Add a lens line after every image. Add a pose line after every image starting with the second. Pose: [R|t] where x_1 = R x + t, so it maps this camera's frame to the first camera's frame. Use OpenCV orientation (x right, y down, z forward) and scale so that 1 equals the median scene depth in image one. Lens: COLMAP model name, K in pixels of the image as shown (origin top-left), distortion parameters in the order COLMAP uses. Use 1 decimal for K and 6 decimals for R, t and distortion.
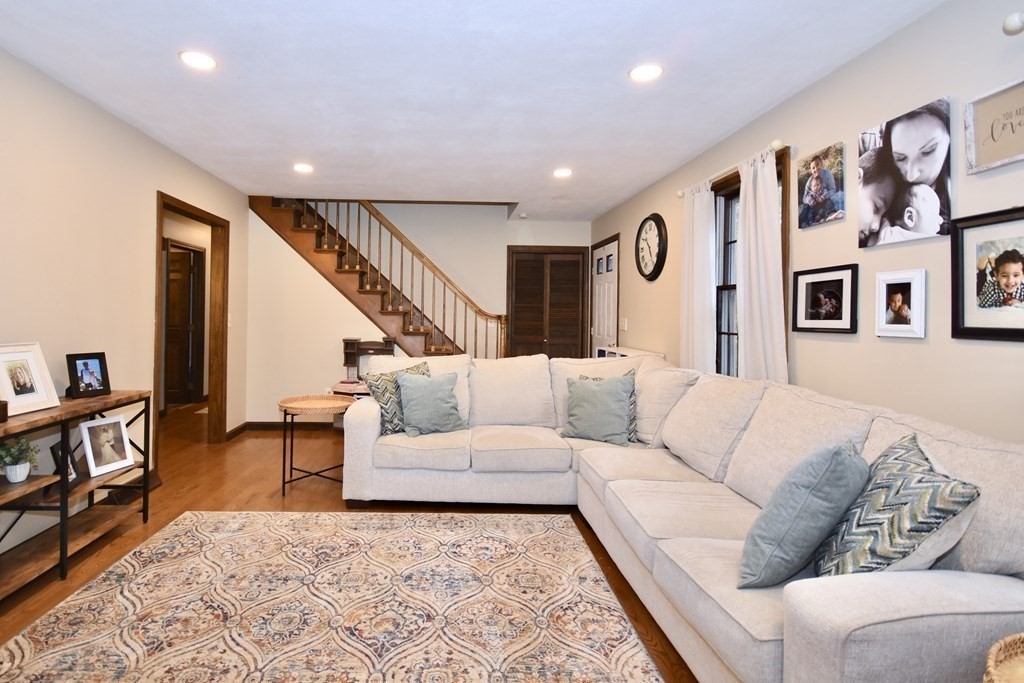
lens RADIAL K [[515.9, 0, 425.2], [0, 515.9, 310.5], [0, 0, 1]] dist [0.000786, -0.010164]
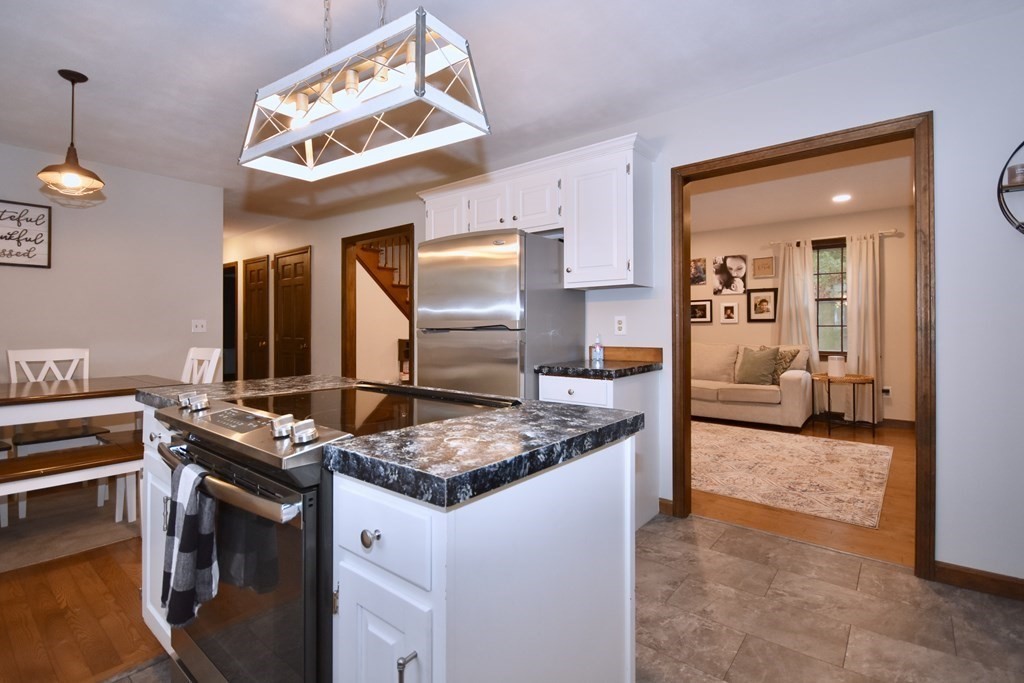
lens RADIAL K [[493.5, 0, 514.2], [0, 493.5, 319.1], [0, 0, 1]] dist [-0.005846, -0.000495]
pose [[0.651473, -0.003795, 0.758663, -2.100709], [0.005296, 0.999986, 0.000454, 0.016456], [-0.758654, 0.003722, 0.651483, -0.011806]]
